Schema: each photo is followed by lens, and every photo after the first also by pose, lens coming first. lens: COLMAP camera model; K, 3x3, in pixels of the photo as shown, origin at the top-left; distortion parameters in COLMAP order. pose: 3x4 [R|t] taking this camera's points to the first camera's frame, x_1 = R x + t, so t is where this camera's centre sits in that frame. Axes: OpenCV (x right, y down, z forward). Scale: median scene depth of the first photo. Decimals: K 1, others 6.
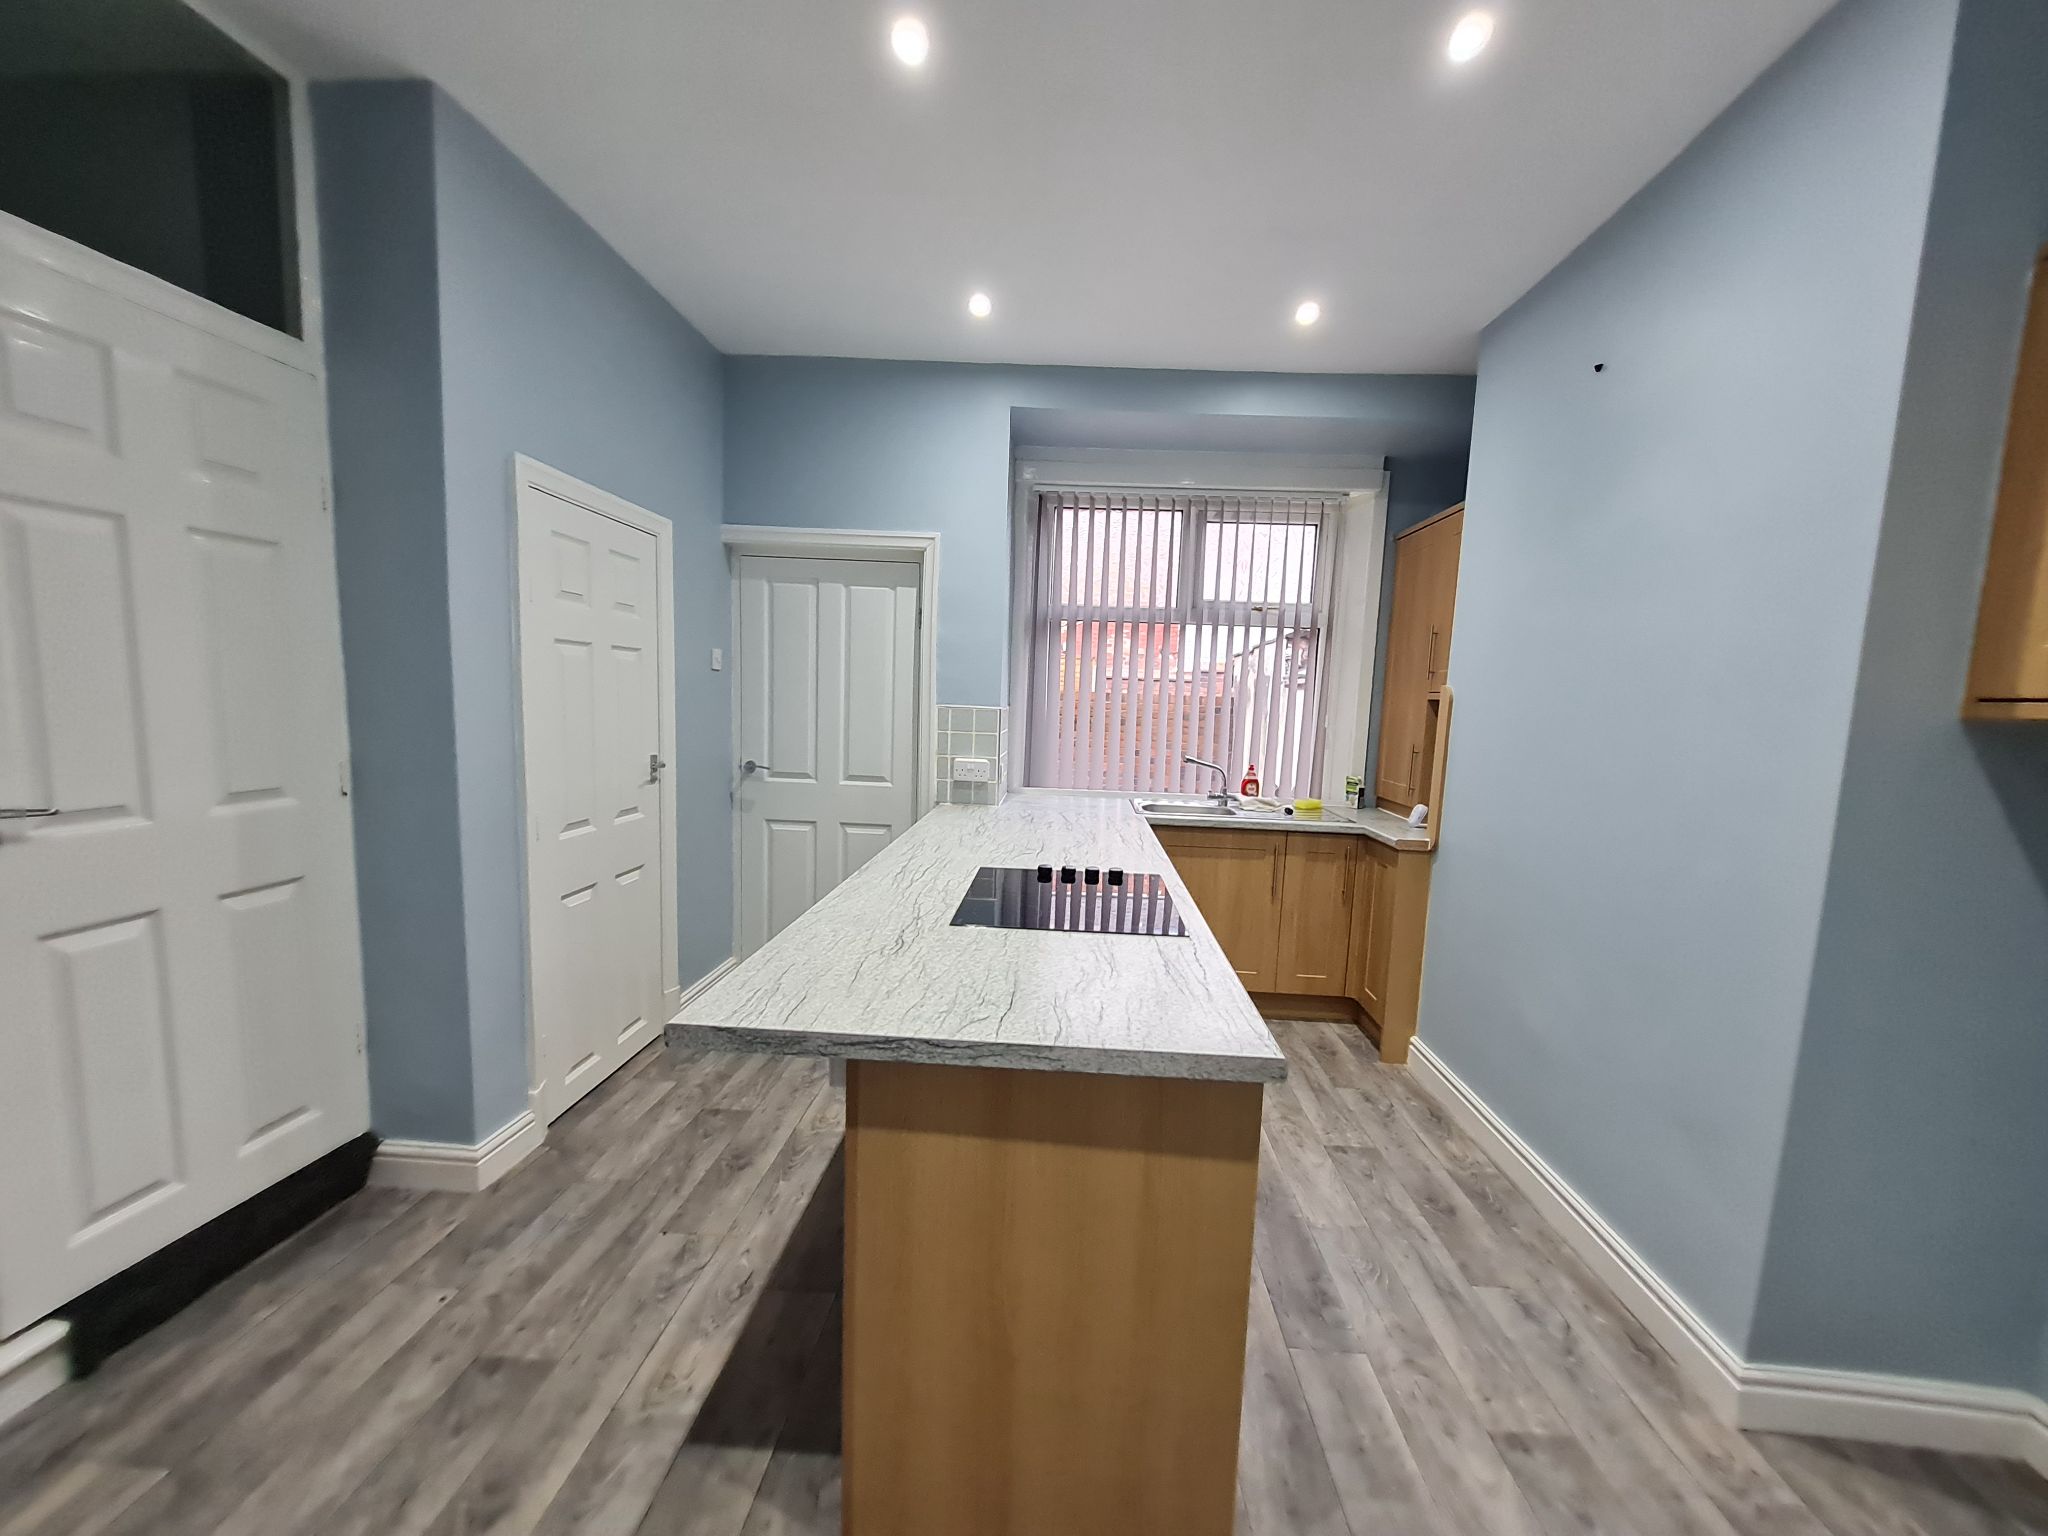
lens RADIAL K [[800.8, 0, 1033.3], [0, 800.8, 779.0], [0, 0, 1]] dist [0.000046, 0.003926]
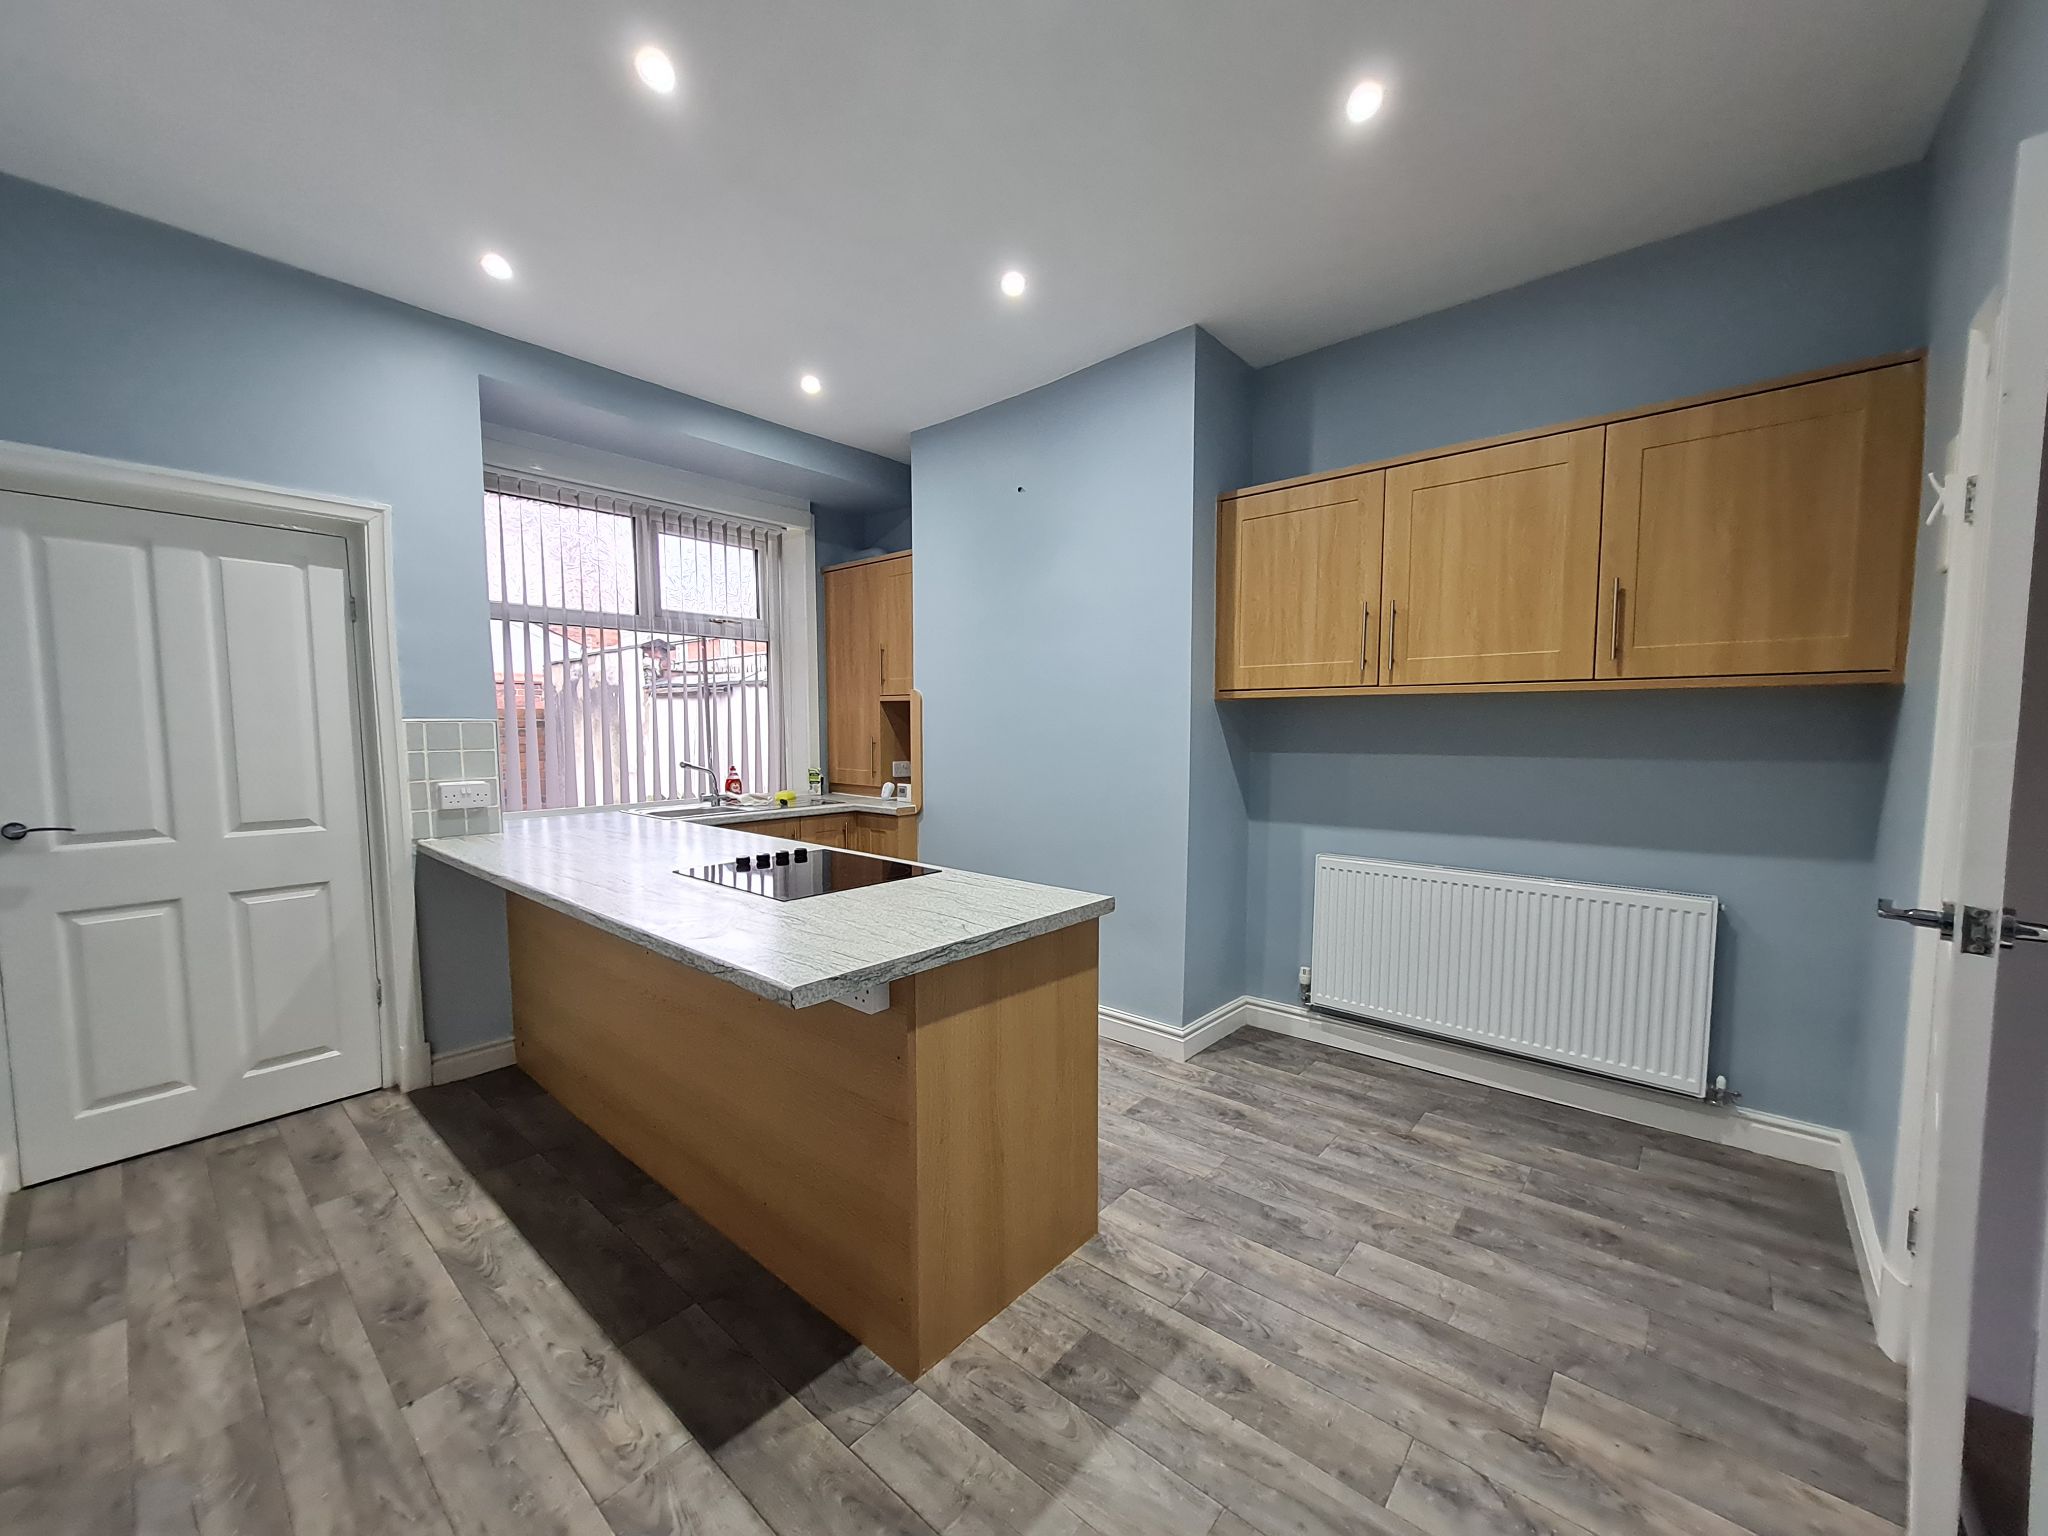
lens RADIAL K [[800.8, 0, 1033.3], [0, 800.8, 779.0], [0, 0, 1]] dist [0.000046, 0.003926]
pose [[0.617252, -0.094272, 0.781097, -0.504317], [0.105264, 0.993765, 0.036755, 0.005480], [-0.779692, 0.059534, 0.623327, 0.016120]]
